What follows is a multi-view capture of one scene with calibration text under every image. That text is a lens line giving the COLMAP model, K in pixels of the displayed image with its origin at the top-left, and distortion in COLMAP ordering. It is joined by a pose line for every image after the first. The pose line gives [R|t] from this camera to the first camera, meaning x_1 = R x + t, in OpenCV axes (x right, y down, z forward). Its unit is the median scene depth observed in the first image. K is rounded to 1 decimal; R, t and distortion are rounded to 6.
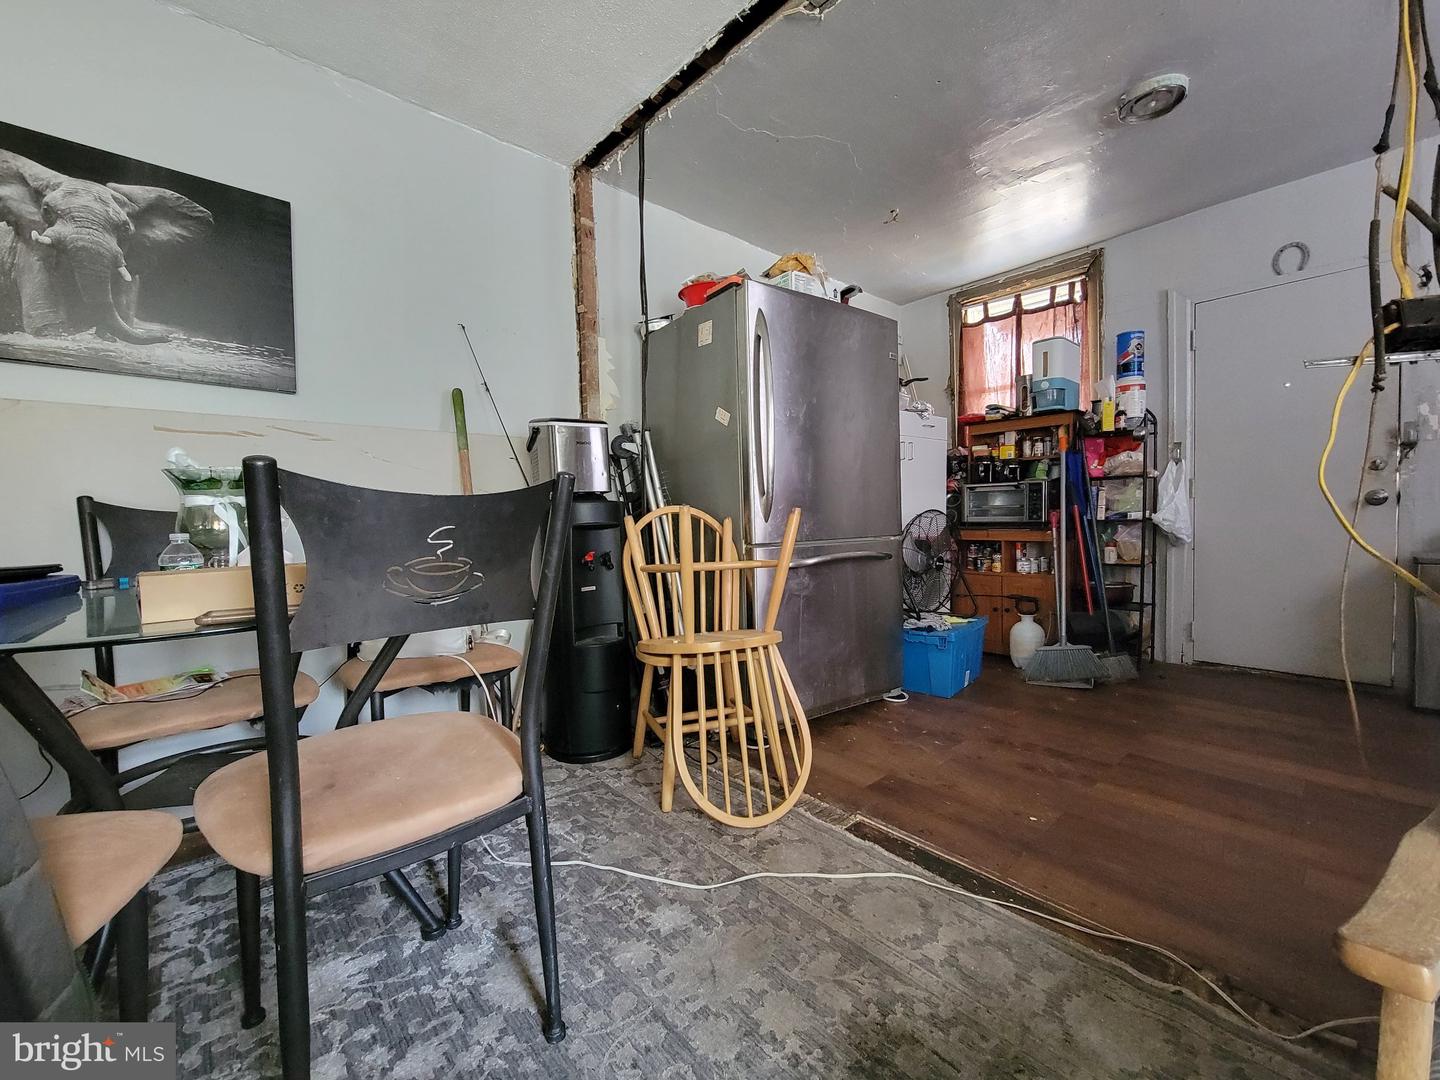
lens RADIAL K [[588.2, 0, 722.7], [0, 588.2, 537.1], [0, 0, 1]] dist [0.004281, -0.002486]
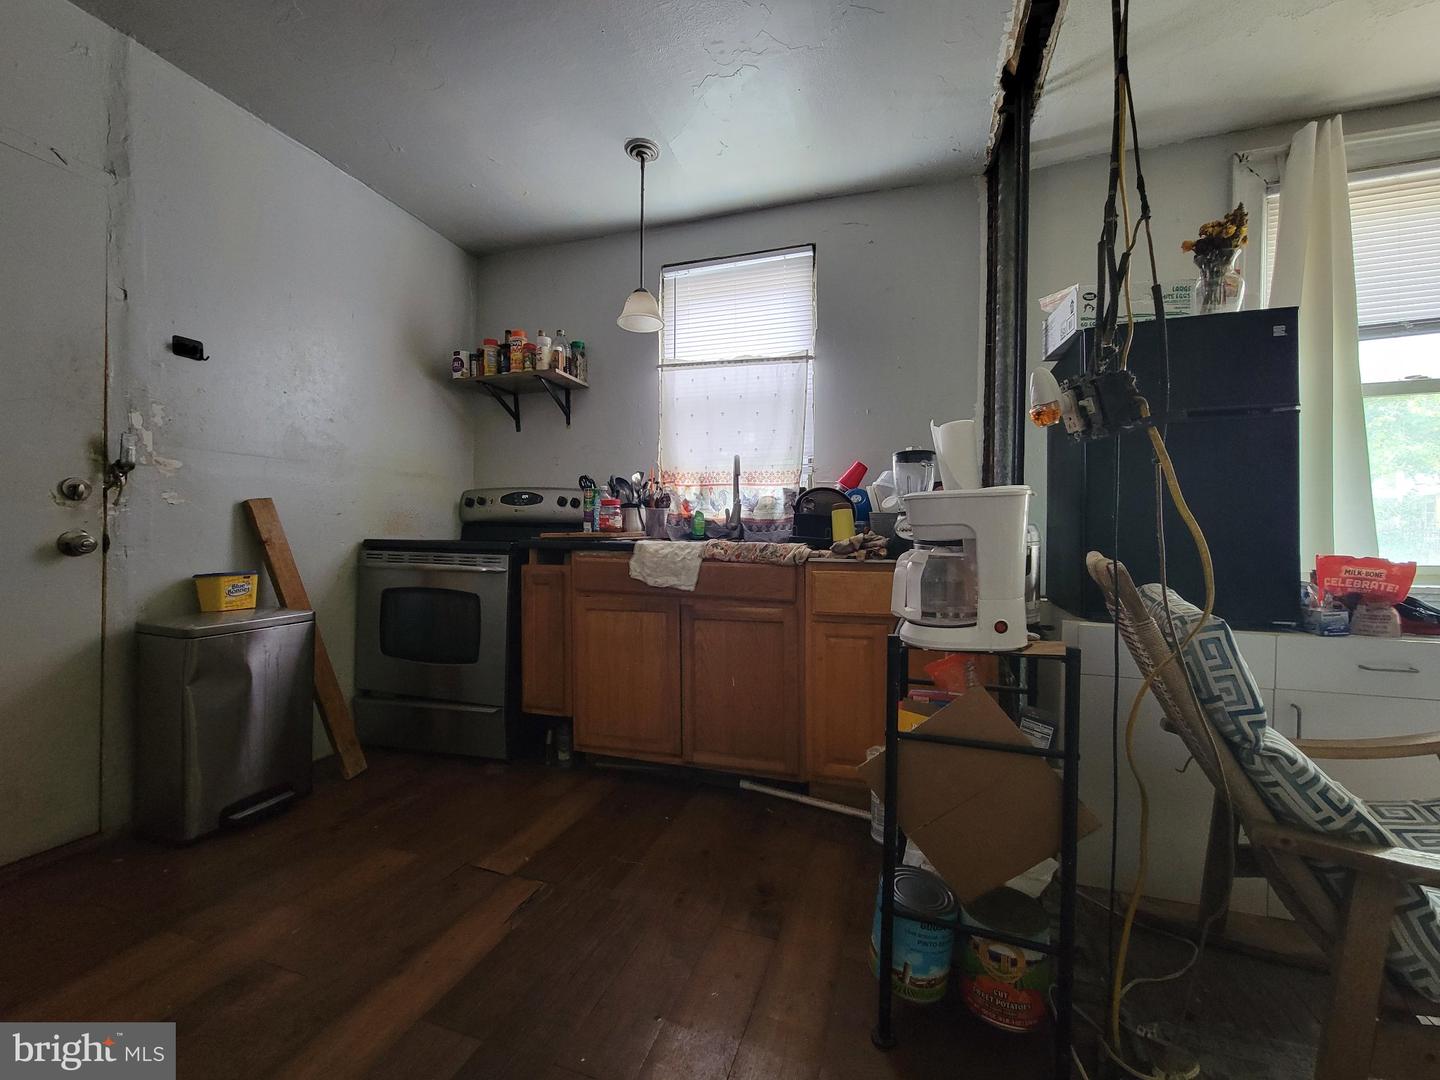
lens RADIAL K [[588.2, 0, 722.7], [0, 588.2, 537.1], [0, 0, 1]] dist [0.004281, -0.002486]
pose [[-0.496961, 0.013852, 0.867662, 0.226519], [0.036994, 0.999302, 0.005235, -0.054005], [-0.866984, 0.034699, -0.497126, 0.742033]]
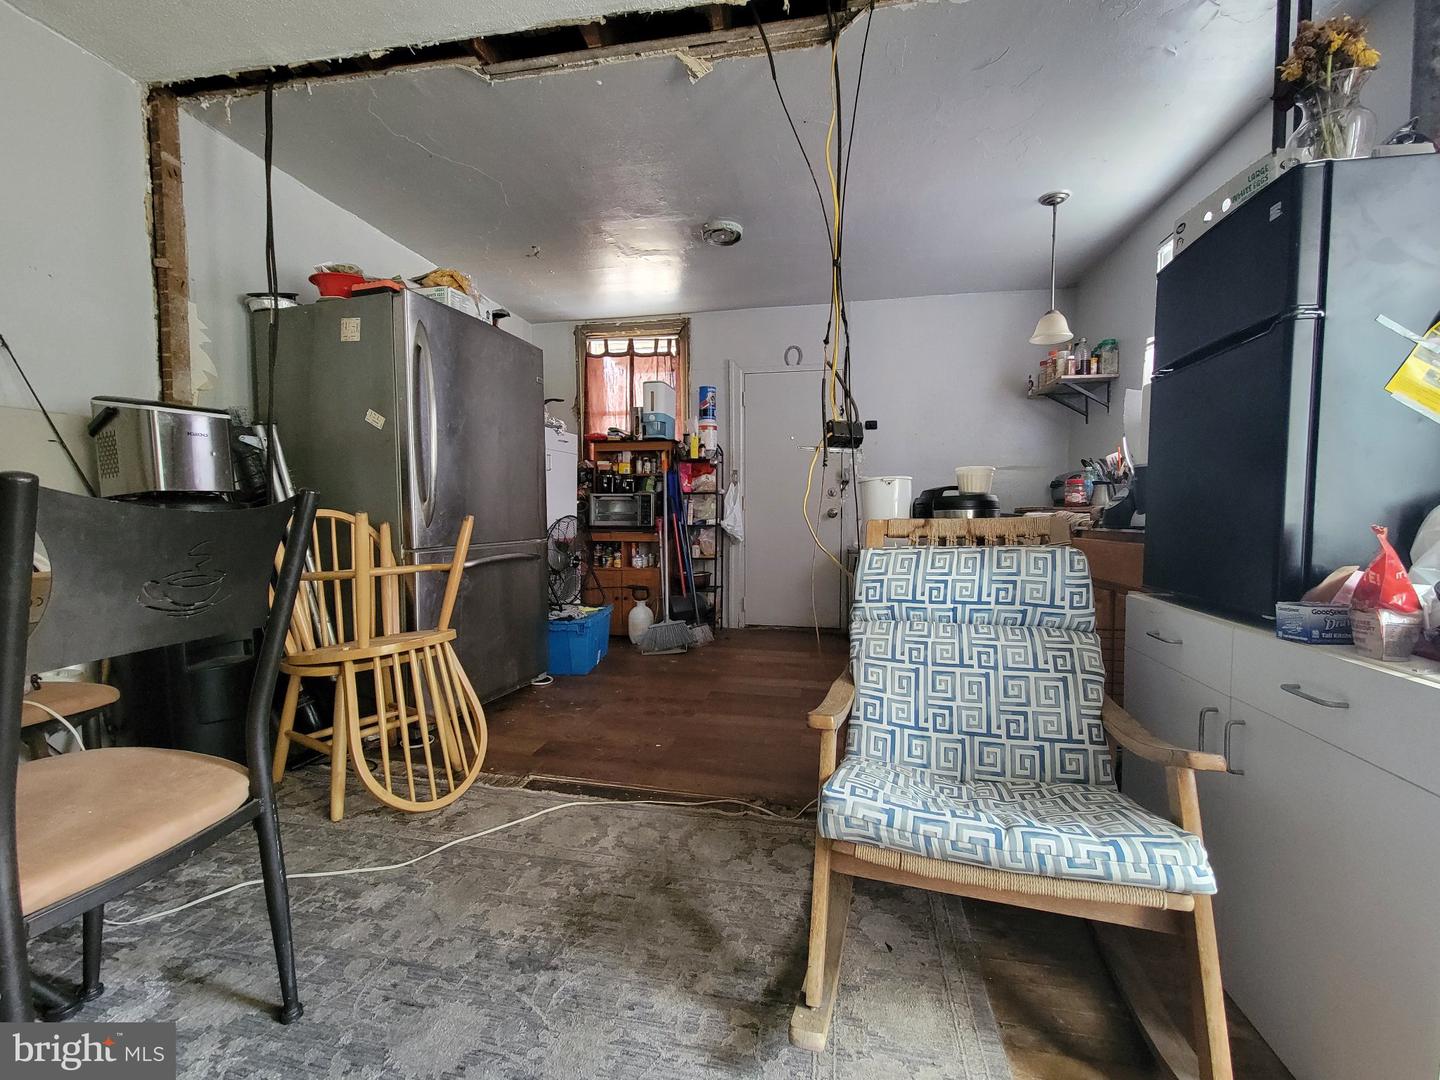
lens RADIAL K [[588.2, 0, 722.7], [0, 588.2, 537.1], [0, 0, 1]] dist [0.004281, -0.002486]
pose [[0.799083, -0.005691, 0.601194, -0.117267], [0.004642, 0.999984, 0.003296, -0.007645], [-0.601203, 0.000157, 0.799096, -0.124857]]
